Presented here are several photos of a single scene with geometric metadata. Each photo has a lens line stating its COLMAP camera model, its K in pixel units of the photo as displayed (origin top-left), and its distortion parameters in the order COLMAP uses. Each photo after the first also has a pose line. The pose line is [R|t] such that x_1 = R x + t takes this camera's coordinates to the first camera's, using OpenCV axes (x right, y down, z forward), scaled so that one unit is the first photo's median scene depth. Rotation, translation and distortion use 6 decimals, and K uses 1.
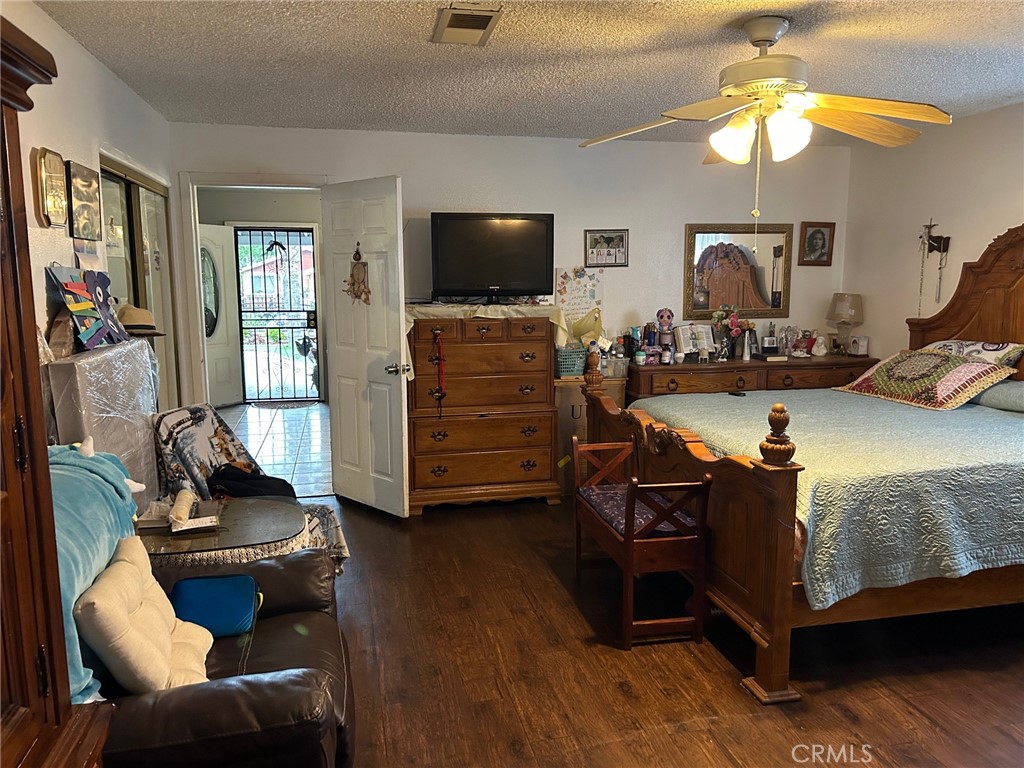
lens RADIAL K [[780.8, 0, 510.6], [0, 780.8, 384.6], [0, 0, 1]] dist [0.062389, -0.060217]
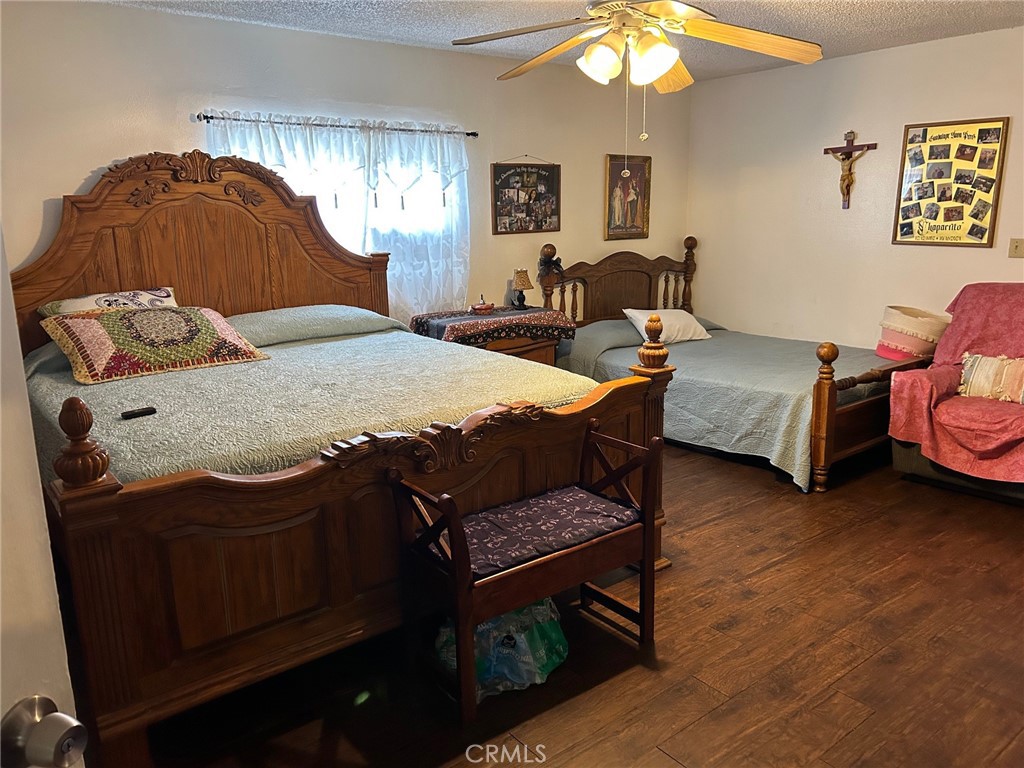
lens RADIAL K [[780.8, 0, 510.1], [0, 780.8, 383.9], [0, 0, 1]] dist [0.062389, -0.060217]
pose [[-0.433805, -0.188334, 0.881103, -0.529030], [0.144769, 0.950635, 0.274472, -0.201333], [-0.889300, 0.246624, -0.385125, 1.497401]]
